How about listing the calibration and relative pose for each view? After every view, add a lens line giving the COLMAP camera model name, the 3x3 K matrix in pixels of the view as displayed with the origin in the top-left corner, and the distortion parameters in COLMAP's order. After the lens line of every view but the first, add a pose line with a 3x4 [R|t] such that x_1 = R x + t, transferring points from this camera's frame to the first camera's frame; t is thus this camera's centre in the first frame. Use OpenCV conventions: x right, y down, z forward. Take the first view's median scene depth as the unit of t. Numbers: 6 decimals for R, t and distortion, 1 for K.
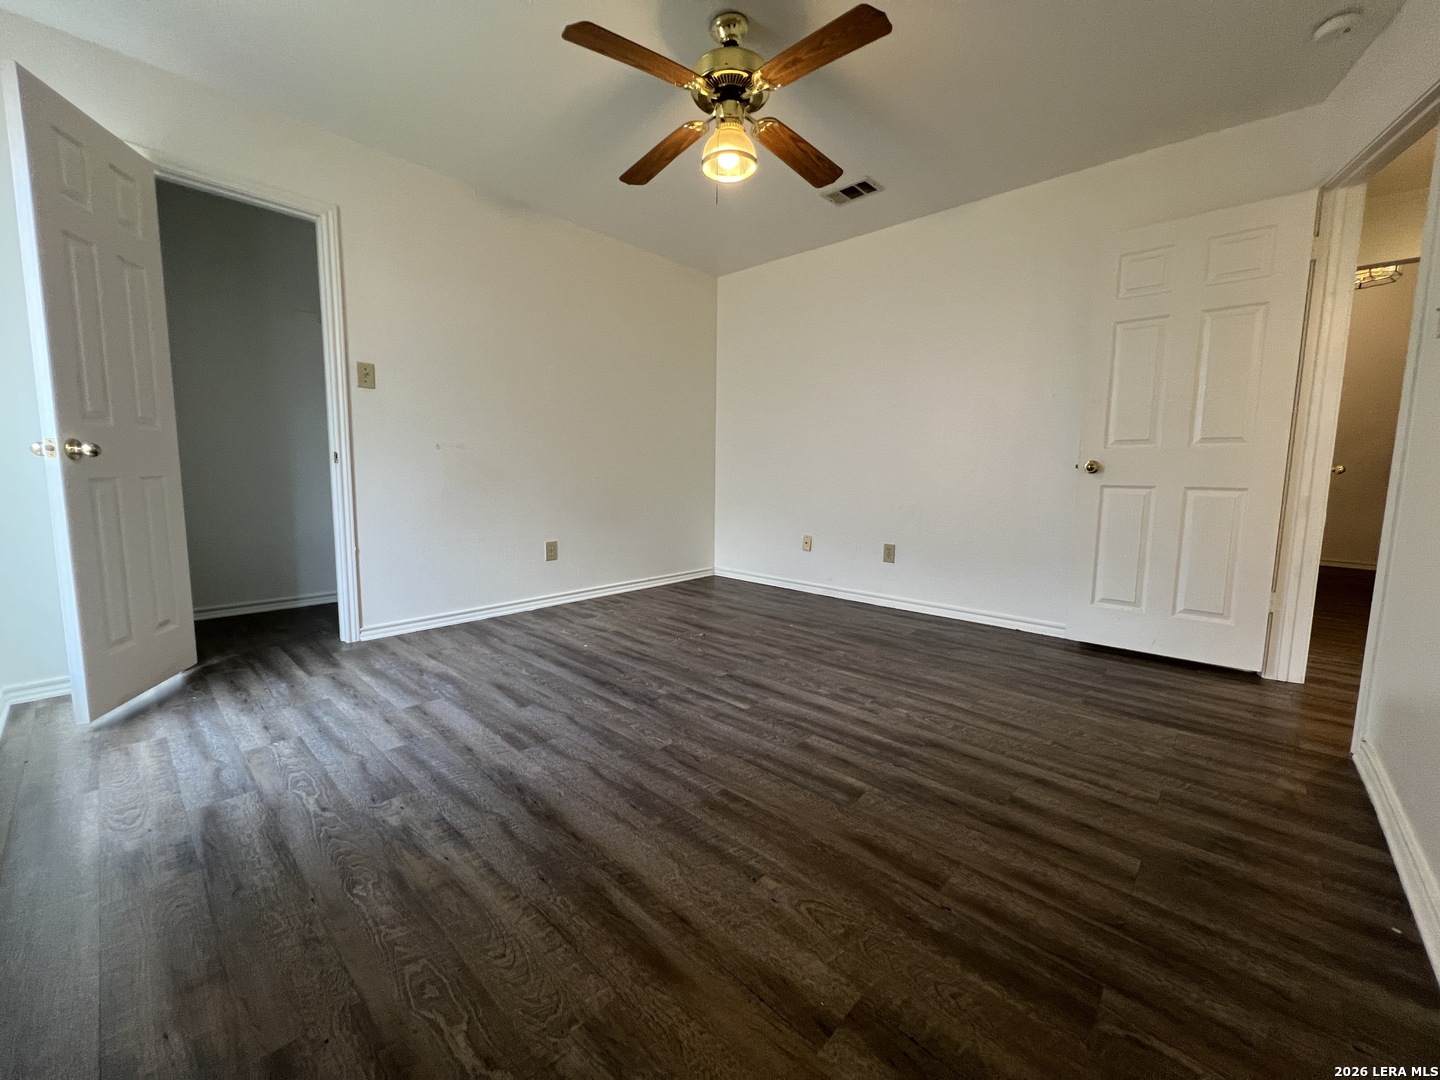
lens RADIAL K [[576.5, 0, 724.3], [0, 576.5, 528.4], [0, 0, 1]] dist [-0.000777, 0.000017]
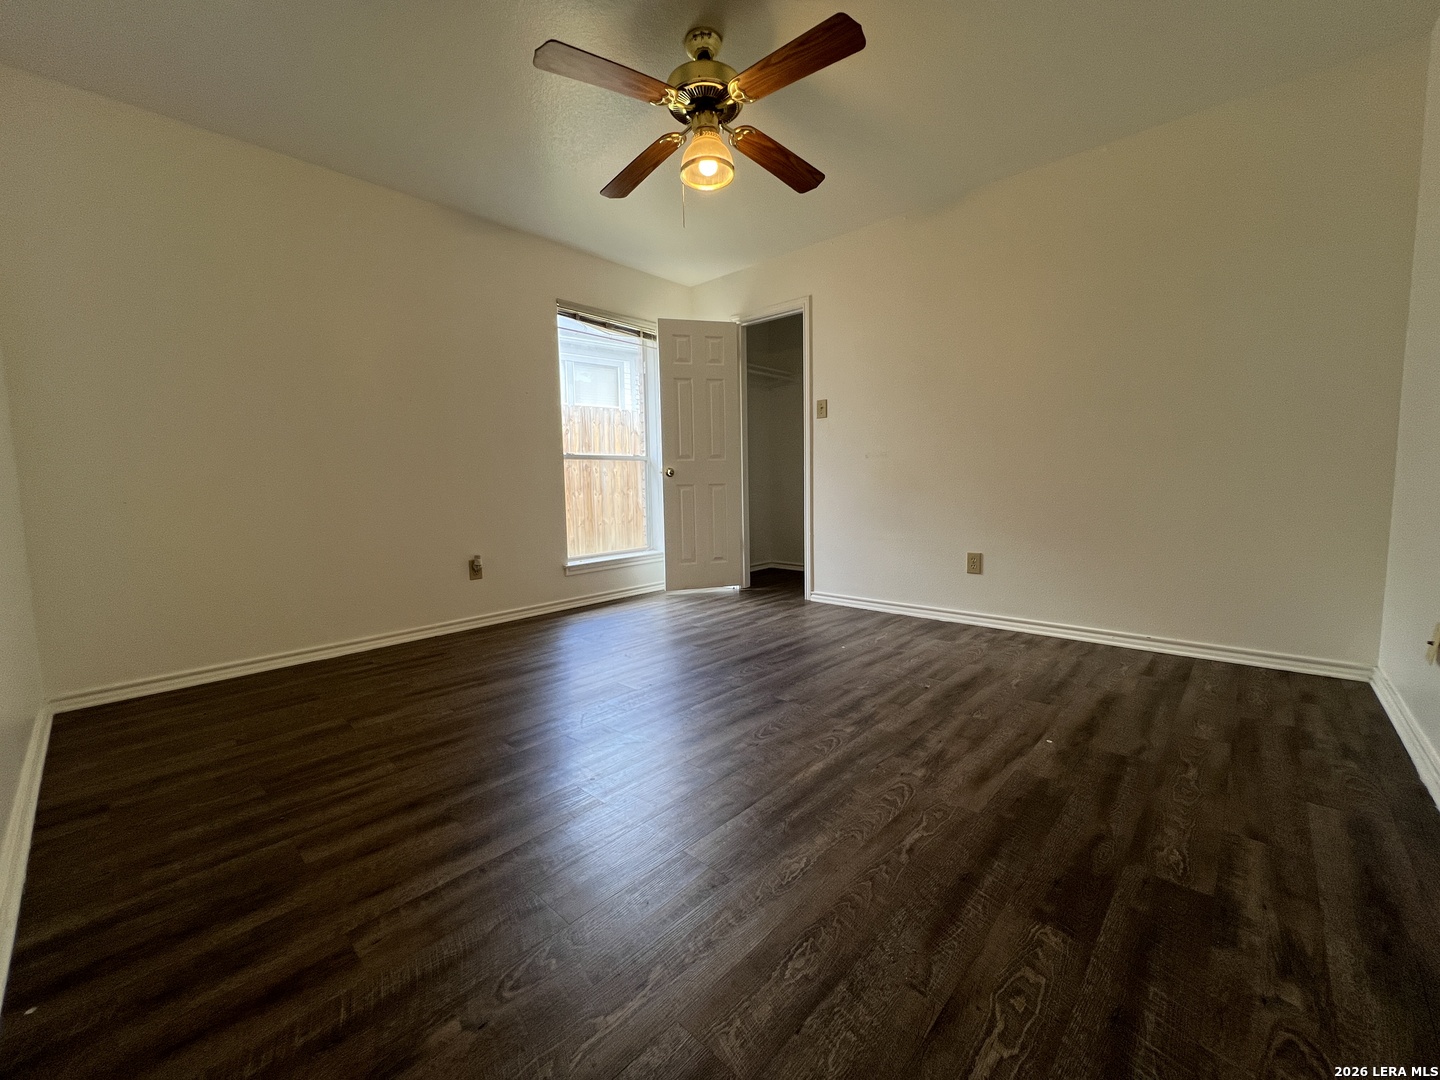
lens RADIAL K [[576.0, 0, 715.7], [0, 576.0, 533.2], [0, 0, 1]] dist [-0.000790, -0.000108]
pose [[-0.008507, 0.076876, -0.997004, 0.800073], [-0.083176, 0.993531, 0.077318, -0.059566], [0.996499, 0.083585, -0.002057, 0.798157]]
